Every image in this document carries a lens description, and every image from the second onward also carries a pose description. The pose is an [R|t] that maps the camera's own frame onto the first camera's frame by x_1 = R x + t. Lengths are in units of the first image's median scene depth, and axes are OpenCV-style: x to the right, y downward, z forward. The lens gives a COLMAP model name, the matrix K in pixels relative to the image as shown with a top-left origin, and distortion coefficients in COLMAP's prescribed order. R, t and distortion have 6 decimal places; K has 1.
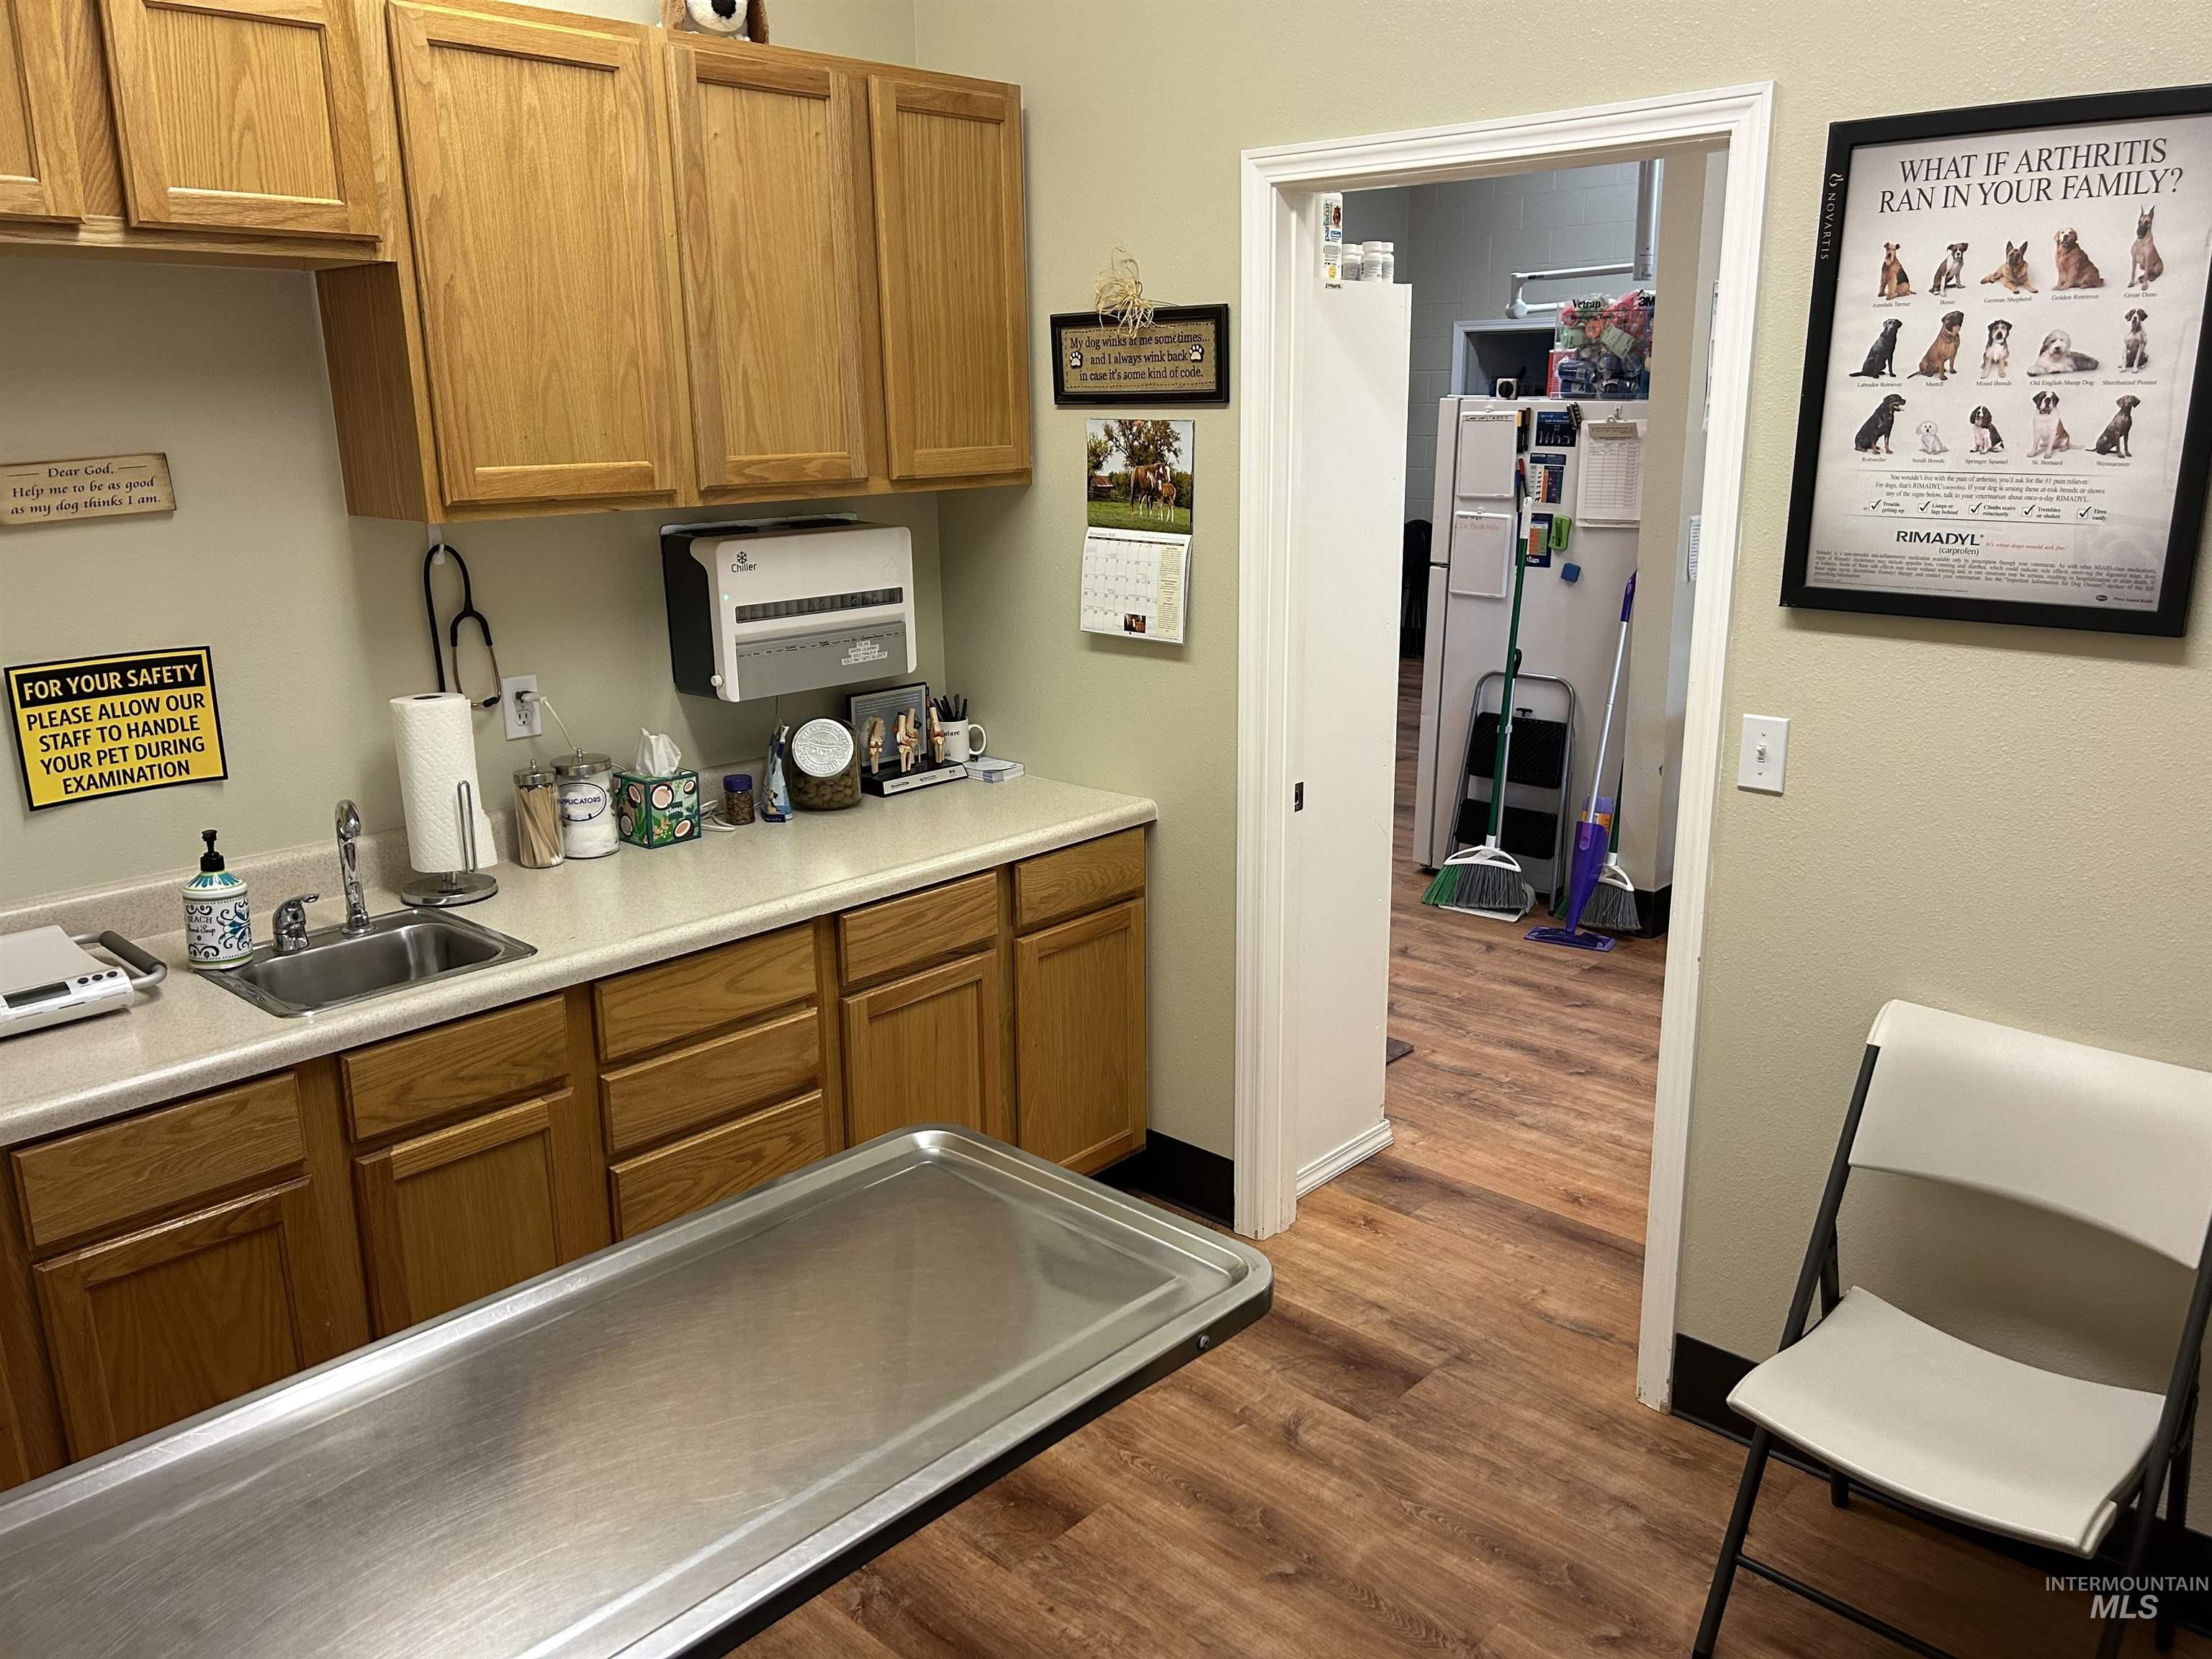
lens RADIAL K [[1666.5, 0, 1122.5], [0, 1666.5, 826.9], [0, 0, 1]] dist [0.078346, -0.082456]
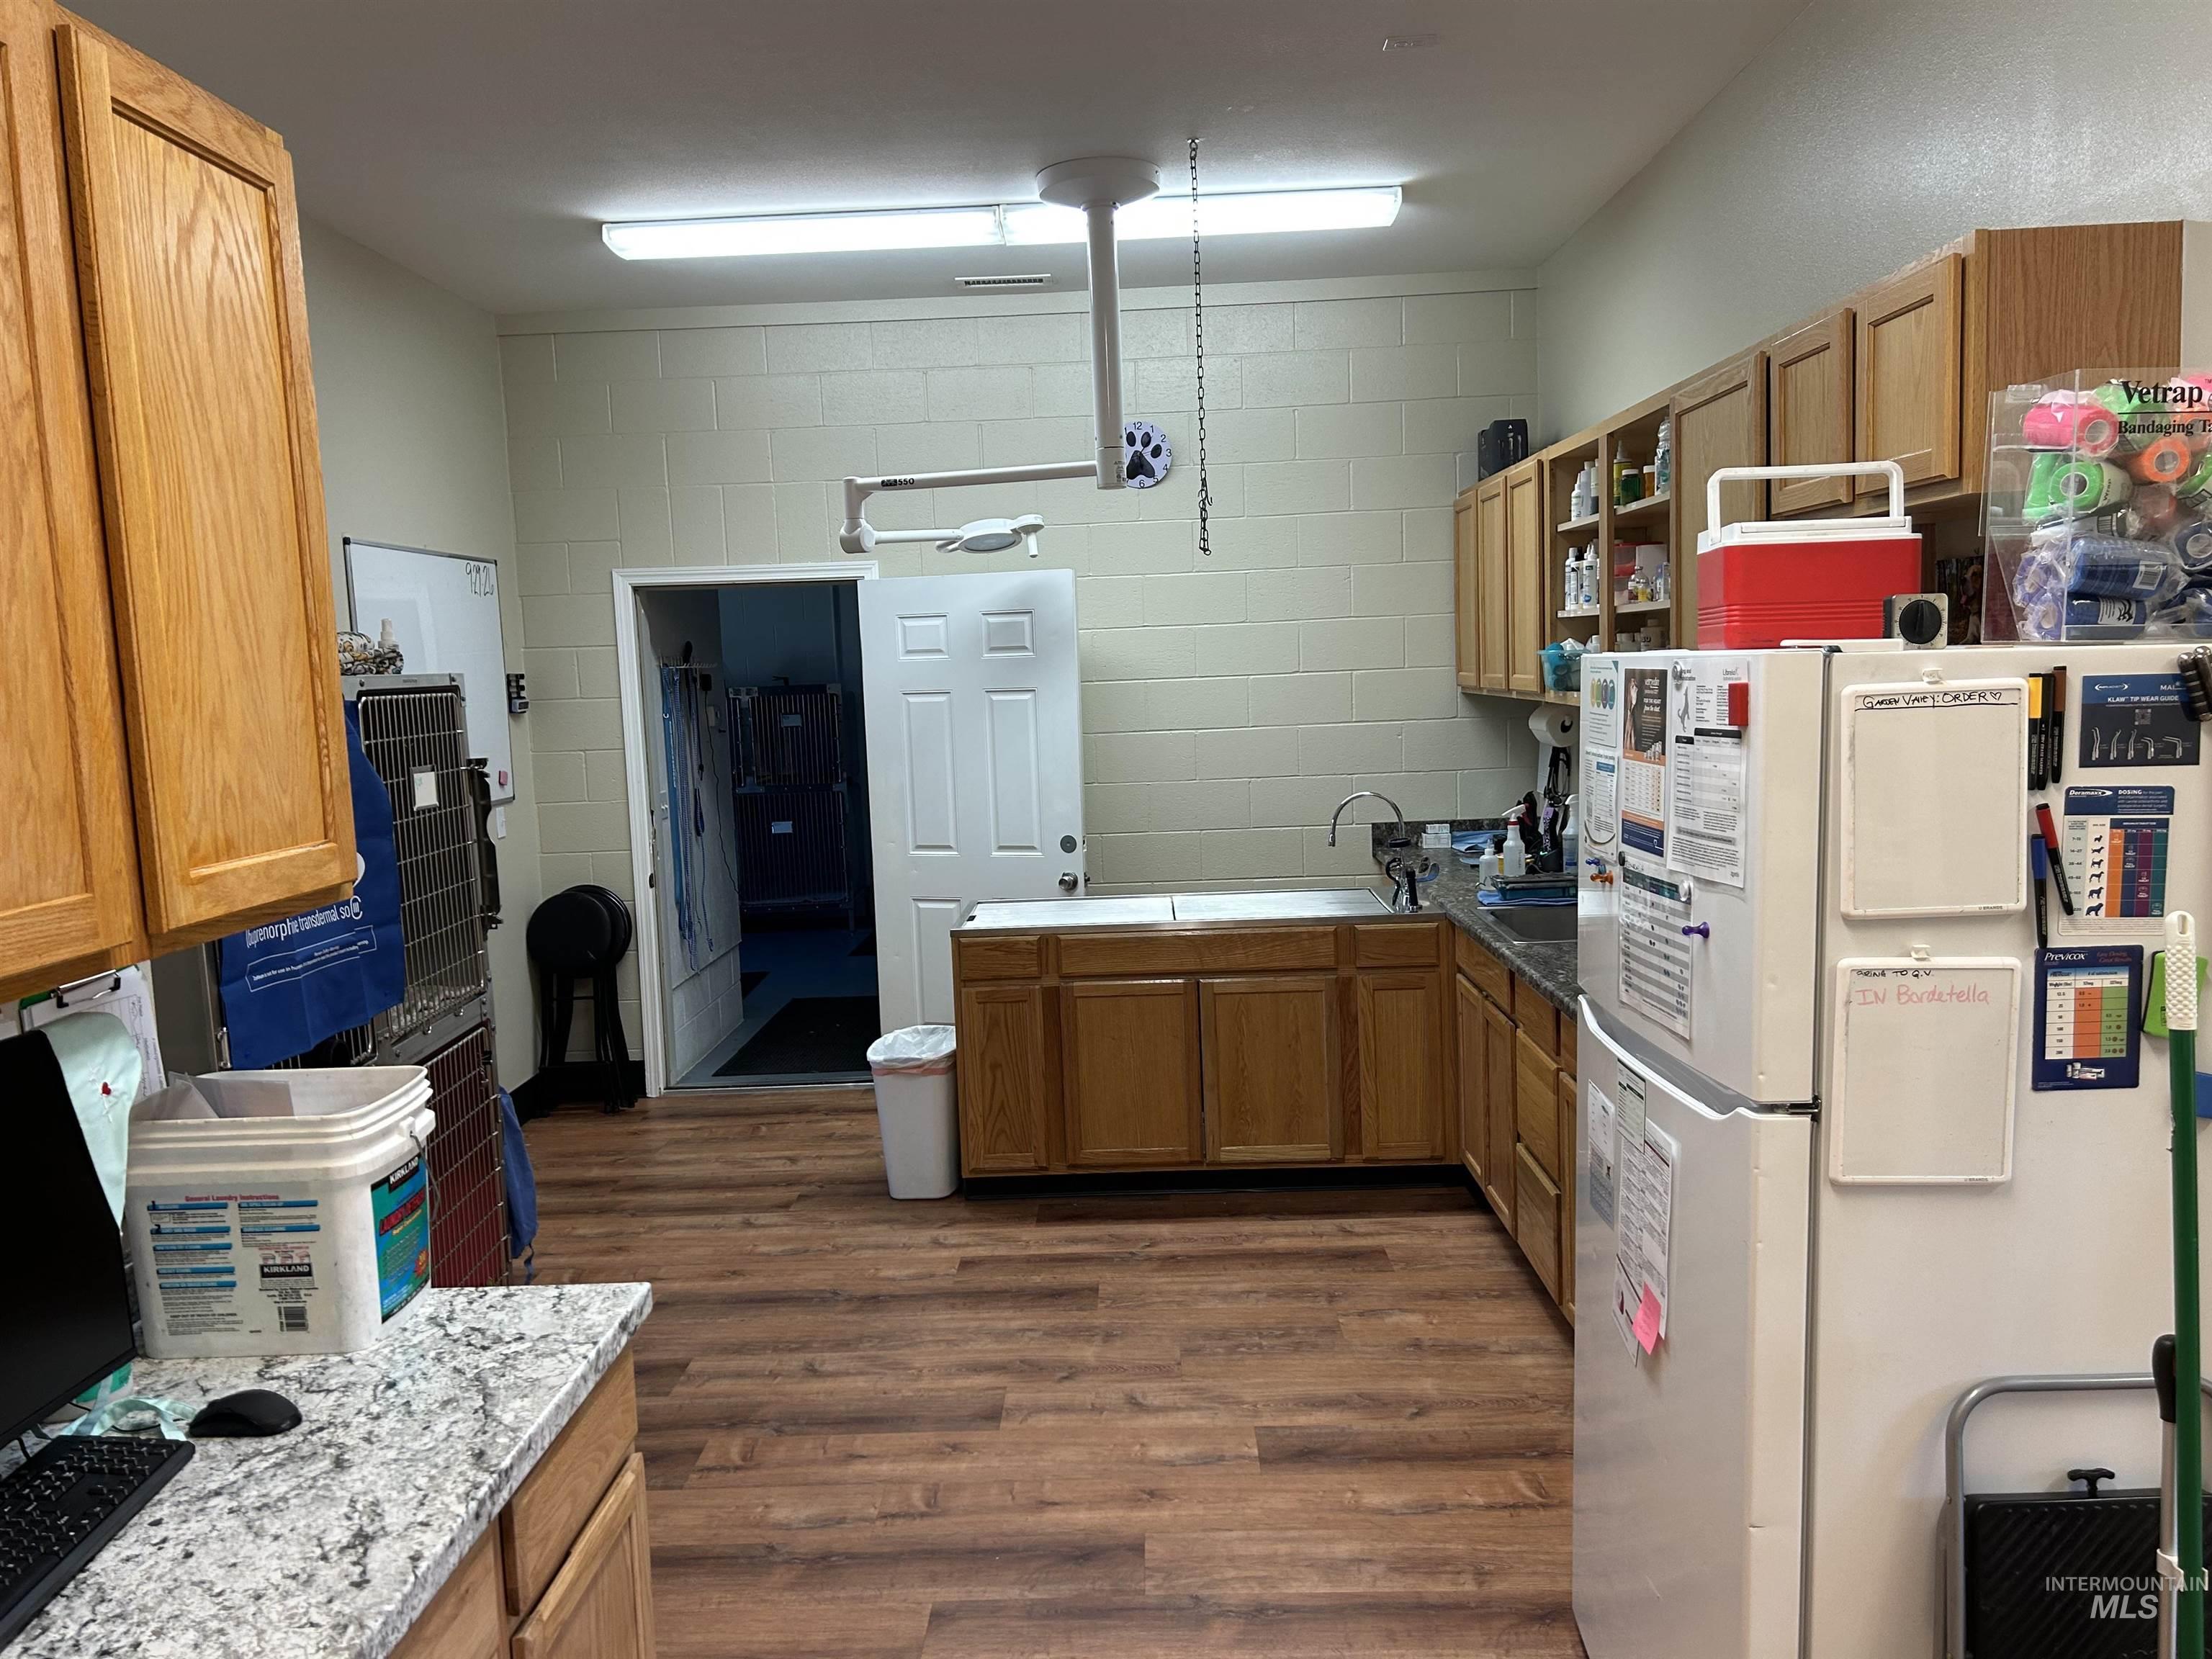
lens RADIAL K [[1666.5, 0, 1095.7], [0, 1666.5, 843.9], [0, 0, 1]] dist [0.078346, -0.082456]
pose [[0.753183, -0.092447, 0.651283, -0.311218], [0.195905, 0.976673, -0.087922, -0.451834], [-0.627962, 0.193810, 0.753725, 1.767989]]
